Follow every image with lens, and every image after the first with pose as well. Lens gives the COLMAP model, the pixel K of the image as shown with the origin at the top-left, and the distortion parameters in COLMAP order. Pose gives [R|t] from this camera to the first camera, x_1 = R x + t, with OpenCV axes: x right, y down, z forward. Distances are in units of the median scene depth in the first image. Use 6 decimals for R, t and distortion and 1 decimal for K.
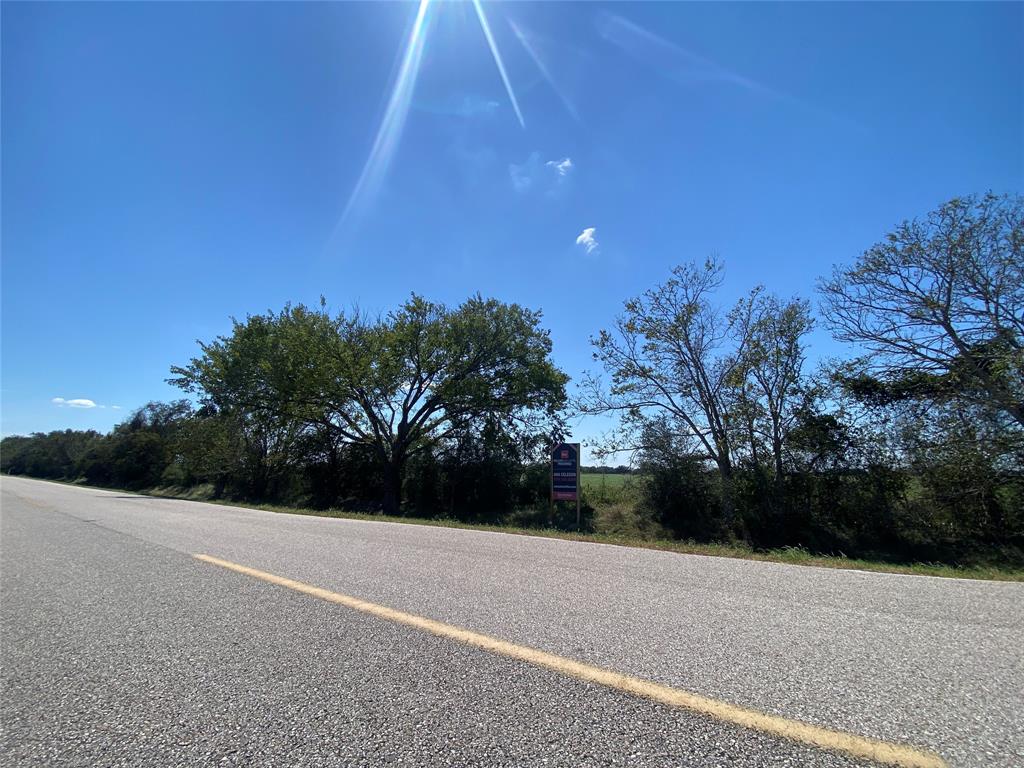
lens RADIAL K [[408.5, 0, 513.9], [0, 408.5, 380.9], [0, 0, 1]] dist [-0.014443, -0.000683]
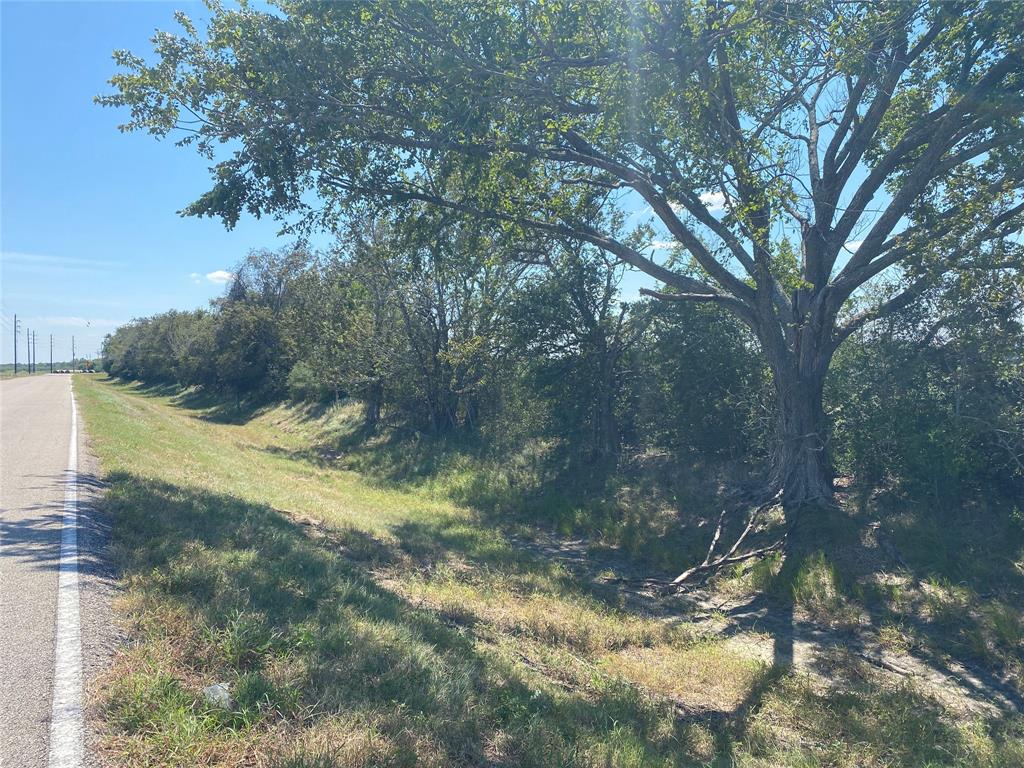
lens RADIAL K [[781.2, 0, 511.8], [0, 781.2, 385.0], [0, 0, 1]] dist [-0.048189, 0.036570]
pose [[0.896425, 0.001854, -0.443192, -0.130960], [0.107293, 0.969337, 0.221072, 0.037462], [0.430013, -0.245726, 0.868739, 0.216528]]
